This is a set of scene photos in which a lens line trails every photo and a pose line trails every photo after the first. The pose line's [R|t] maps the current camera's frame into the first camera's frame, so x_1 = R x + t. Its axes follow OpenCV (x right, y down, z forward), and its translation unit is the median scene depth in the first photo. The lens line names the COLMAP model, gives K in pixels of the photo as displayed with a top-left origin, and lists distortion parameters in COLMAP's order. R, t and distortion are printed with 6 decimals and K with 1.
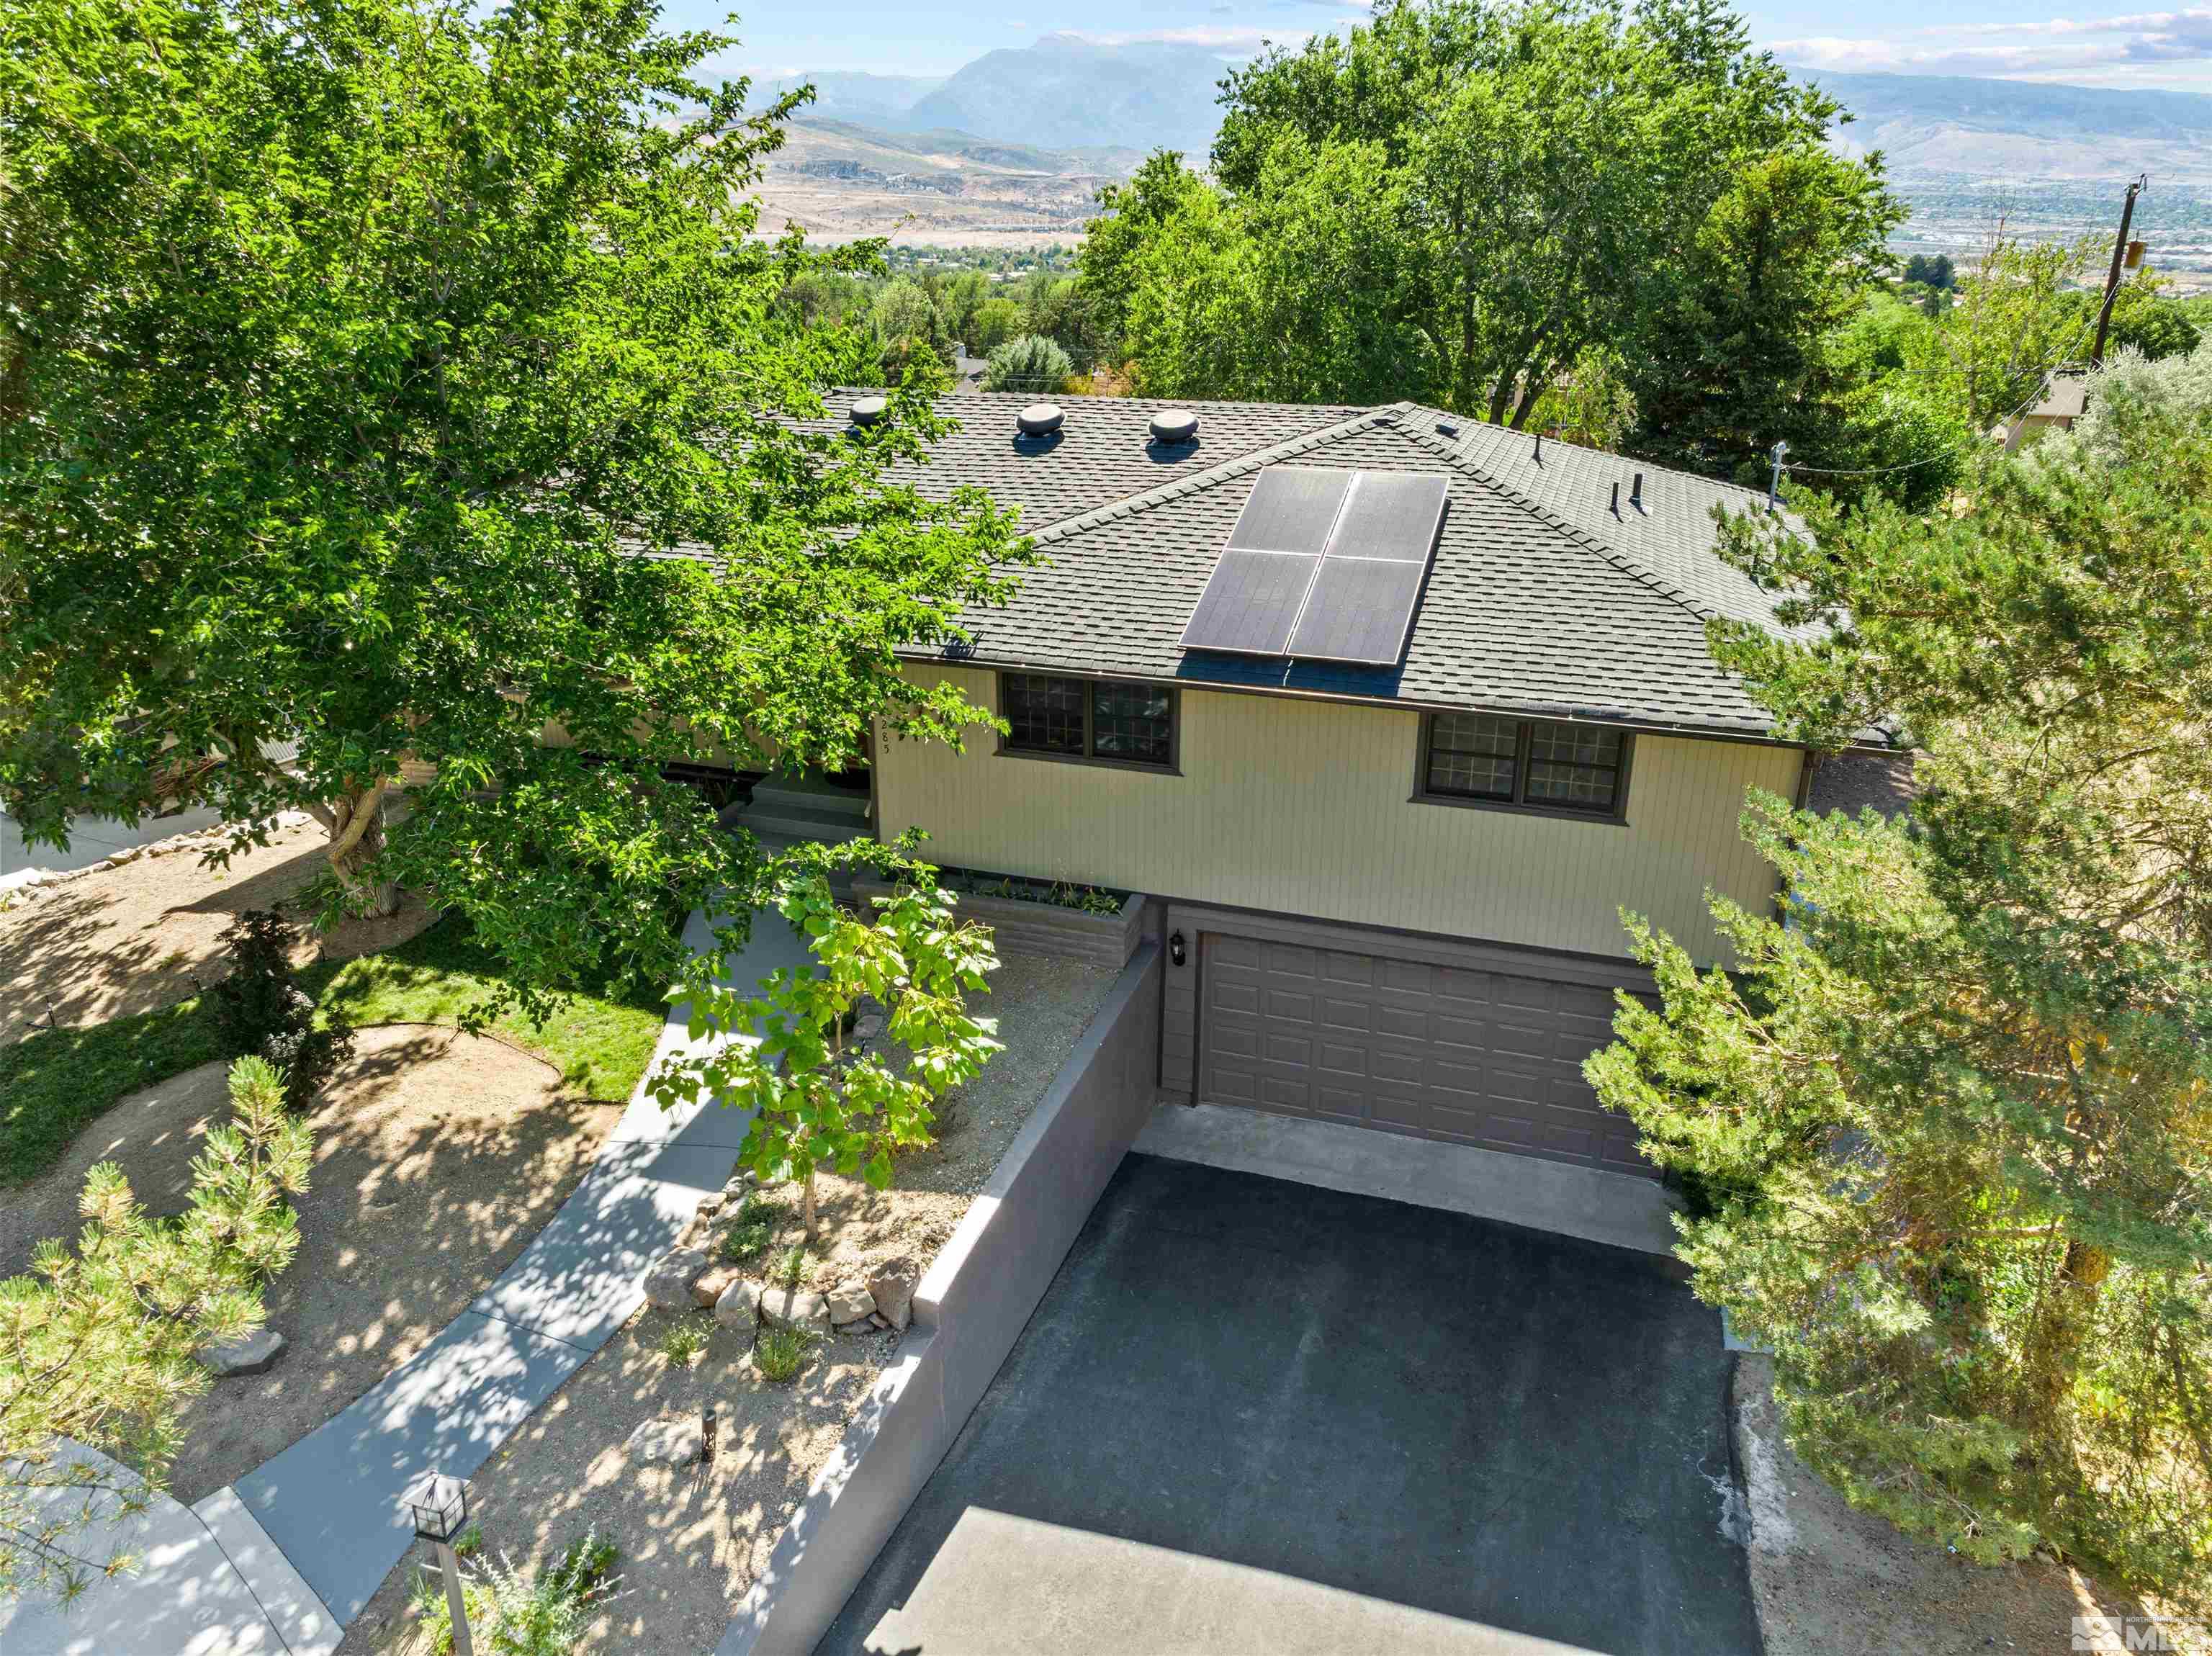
lens RADIAL K [[1539.8, 0, 1108.7], [0, 1539.8, 827.6], [0, 0, 1]] dist [-0.041408, 0.000204]
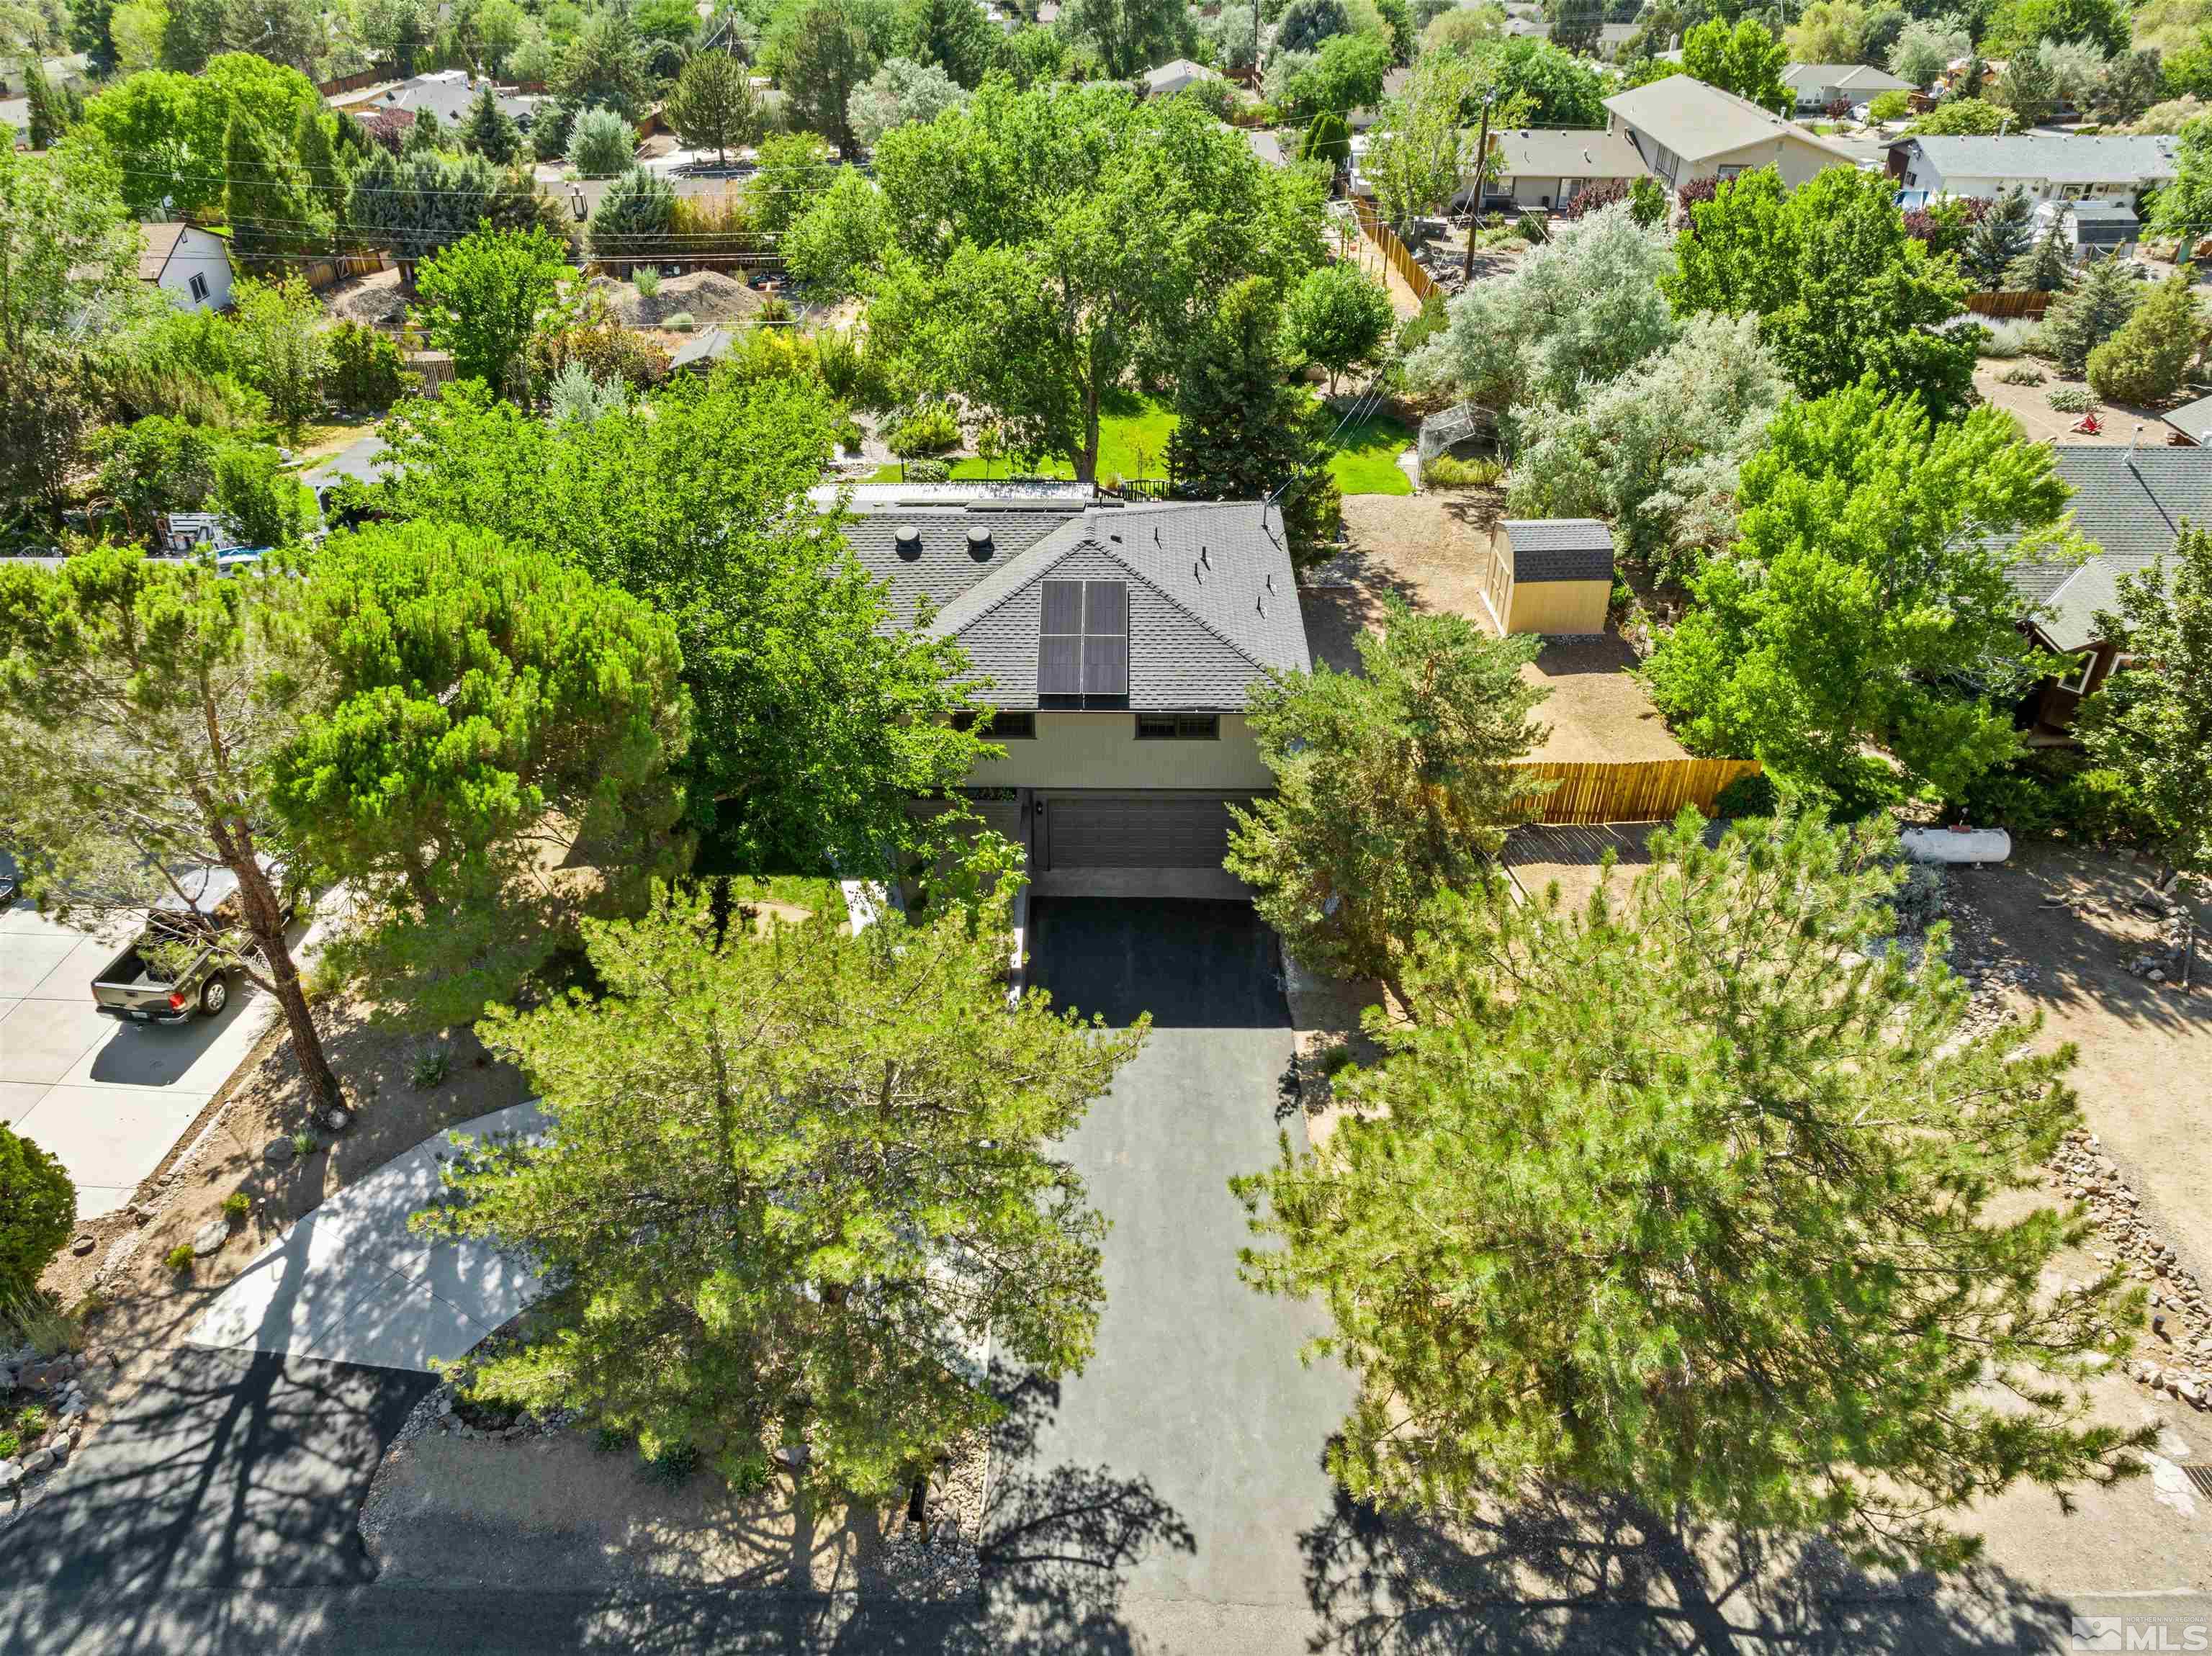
lens RADIAL K [[1539.8, 0, 1098.1], [0, 1539.8, 828.0], [0, 0, 1]] dist [-0.041408, 0.000204]
pose [[0.953121, -0.176450, 0.245815, -0.513409], [0.114197, 0.962059, 0.247795, -0.524992], [-0.280212, -0.208107, 0.937109, -1.386262]]
